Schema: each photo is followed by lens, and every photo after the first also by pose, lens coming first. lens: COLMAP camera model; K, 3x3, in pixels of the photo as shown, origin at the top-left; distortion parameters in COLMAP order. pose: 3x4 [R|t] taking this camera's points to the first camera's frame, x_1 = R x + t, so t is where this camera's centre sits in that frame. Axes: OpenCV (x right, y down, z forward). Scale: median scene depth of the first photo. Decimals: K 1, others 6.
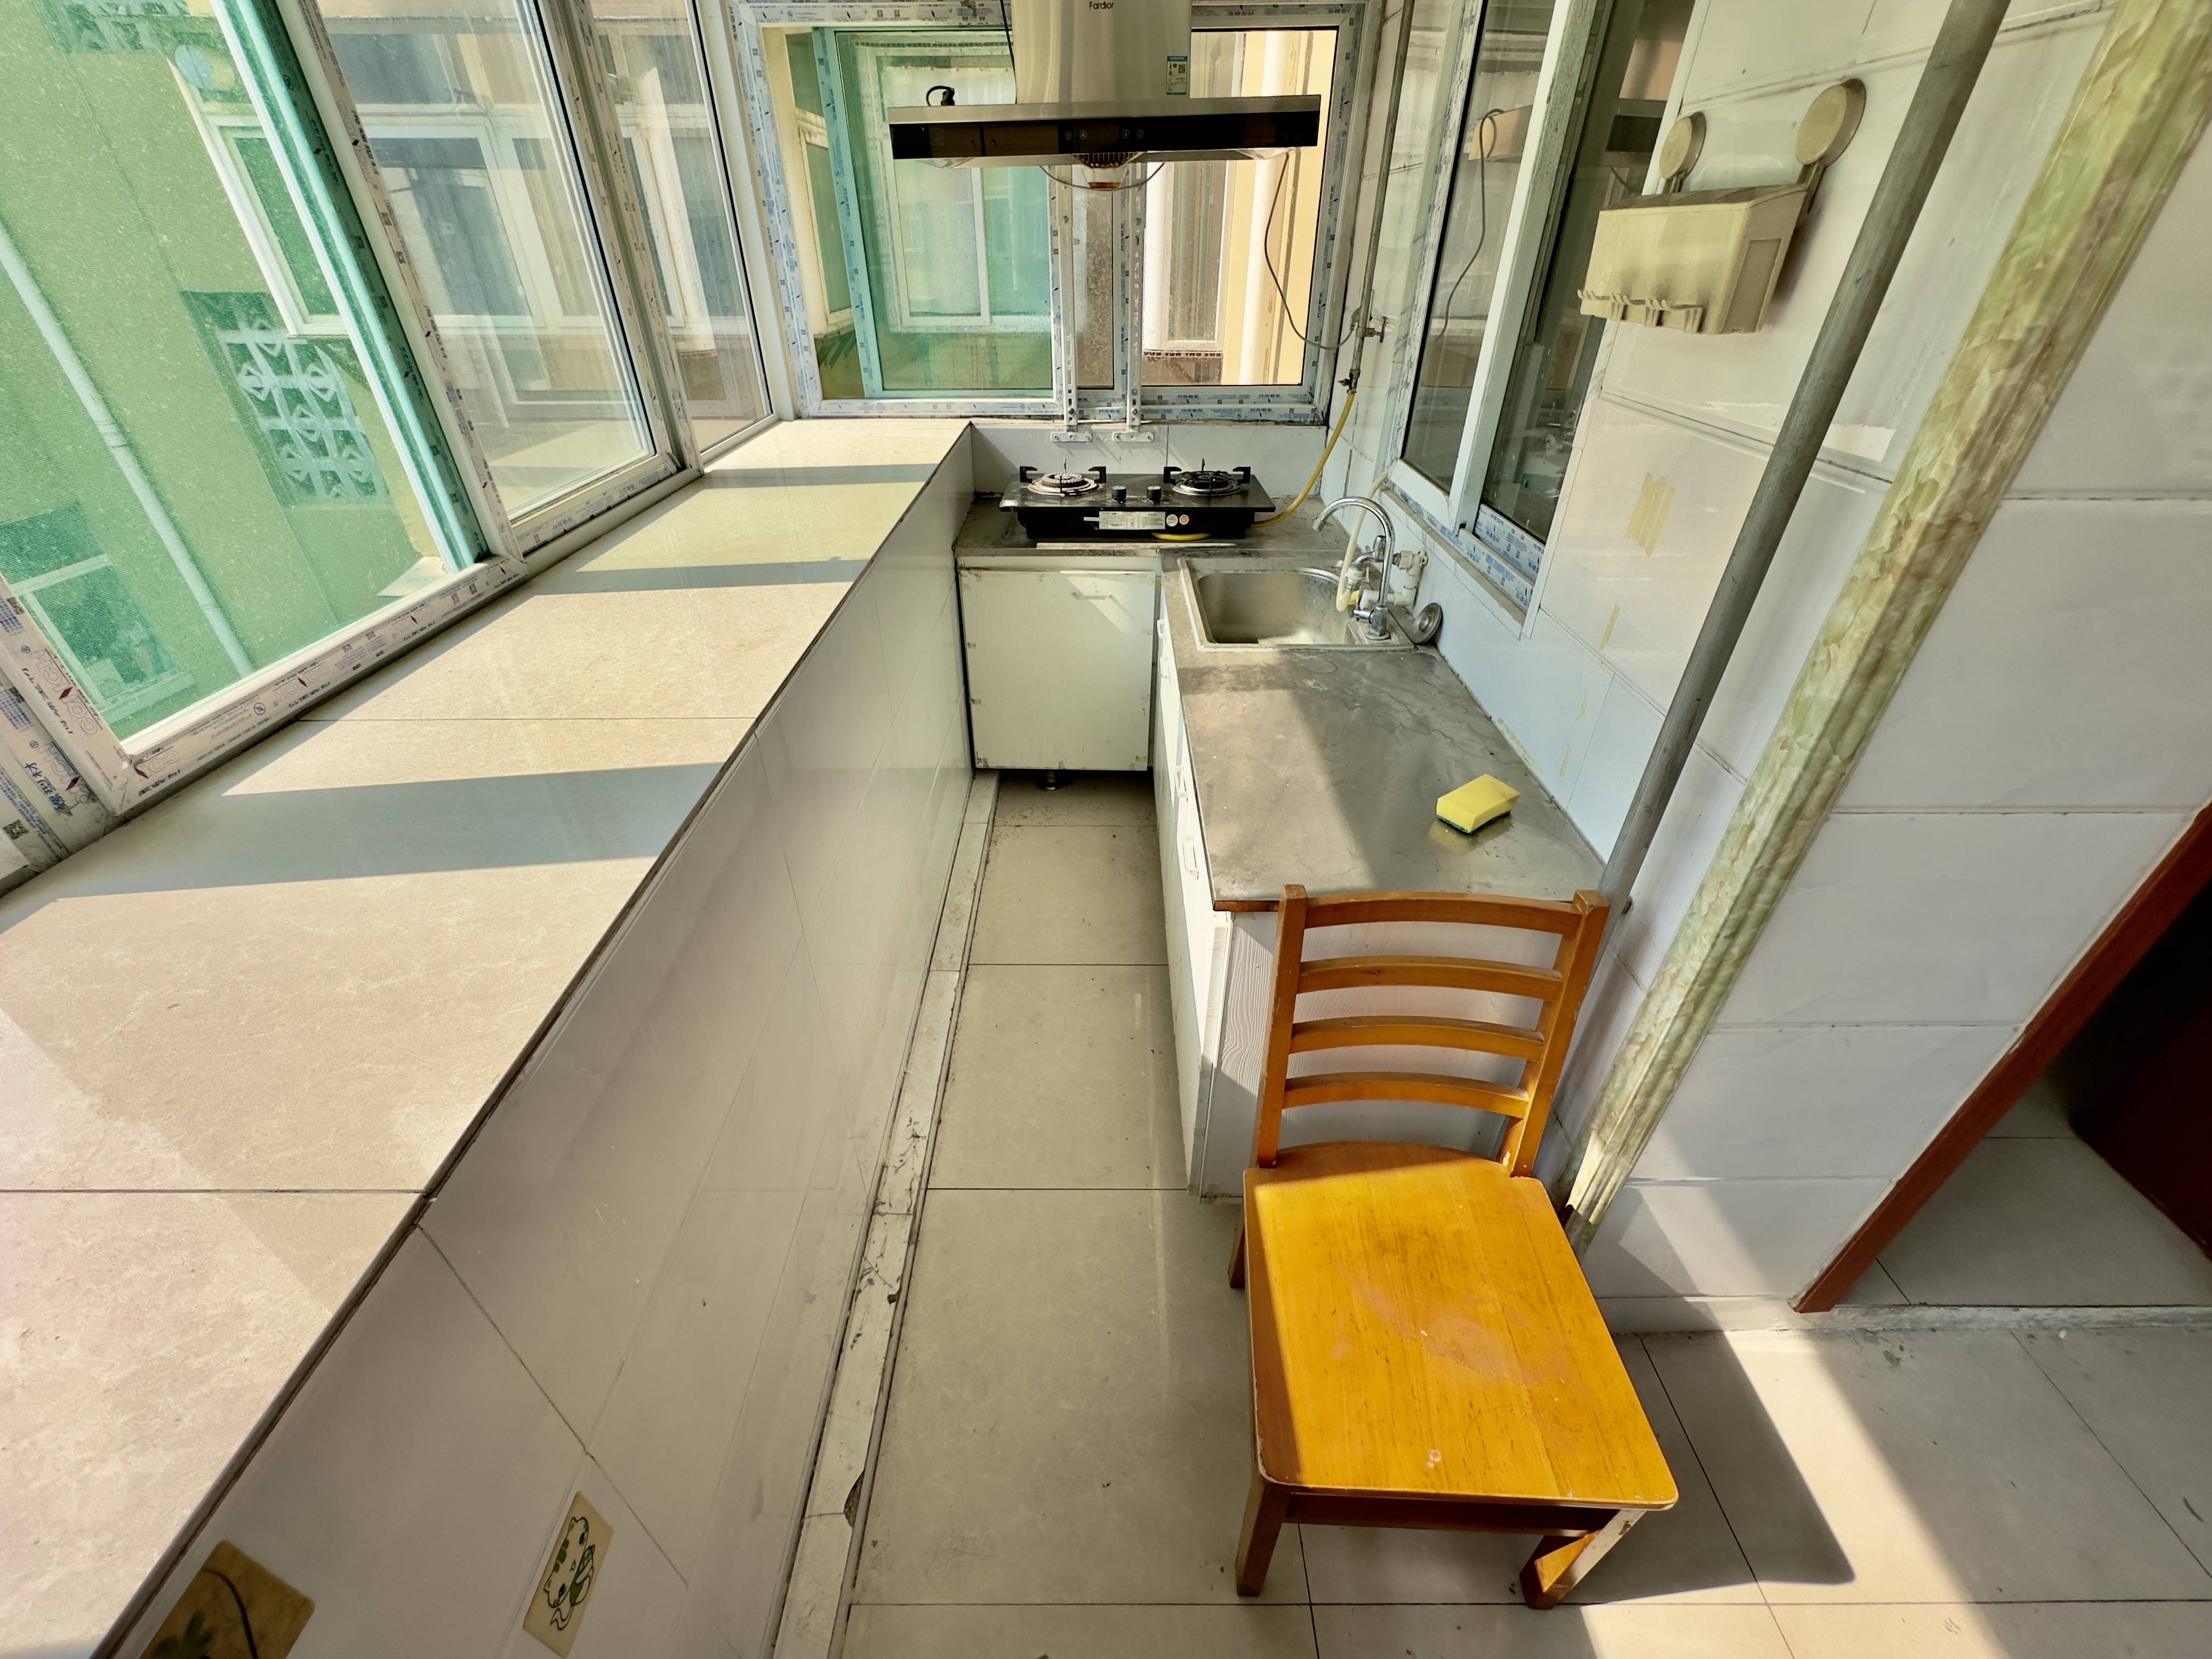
lens RADIAL K [[884.0, 0, 1107.2], [0, 884.0, 827.4], [0, 0, 1]] dist [-0.001685, 0.000164]
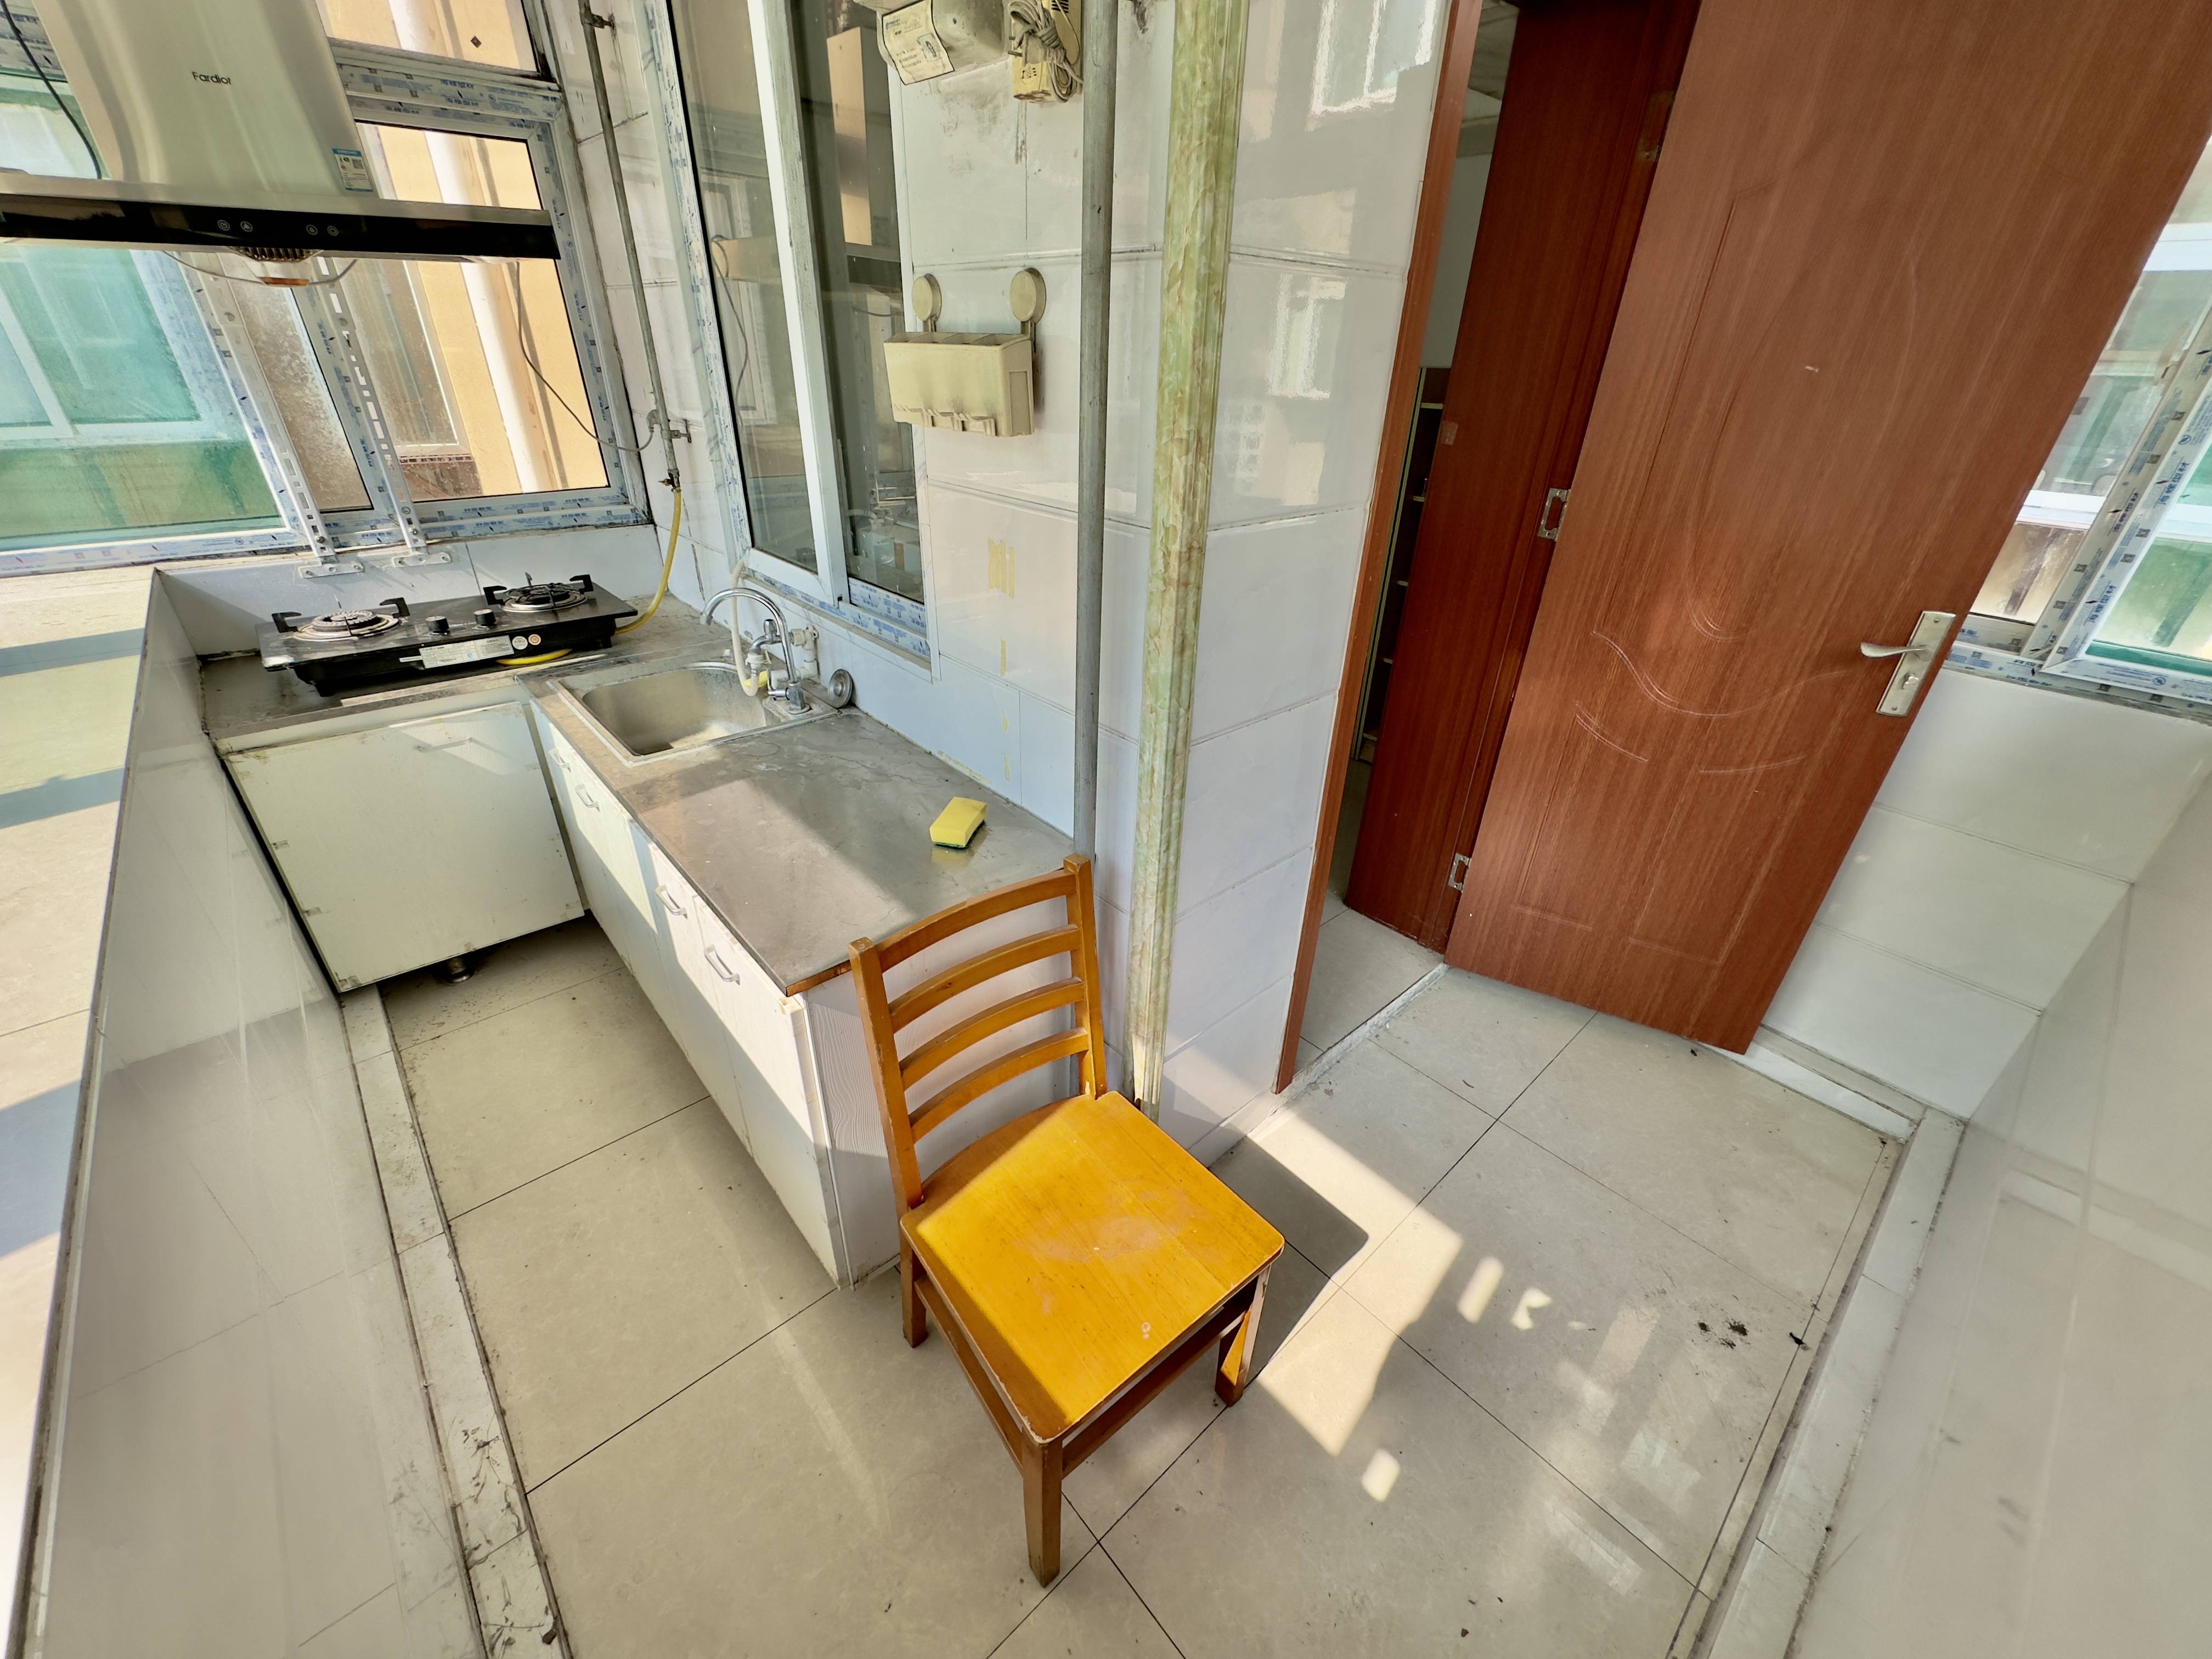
lens RADIAL K [[884.0, 0, 1107.2], [0, 884.0, 827.4], [0, 0, 1]] dist [-0.001685, 0.000164]
pose [[0.743395, -0.307844, 0.593798, -0.120287], [0.351795, 0.935027, 0.044324, -0.002759], [-0.568862, 0.175945, 0.803392, -0.045575]]
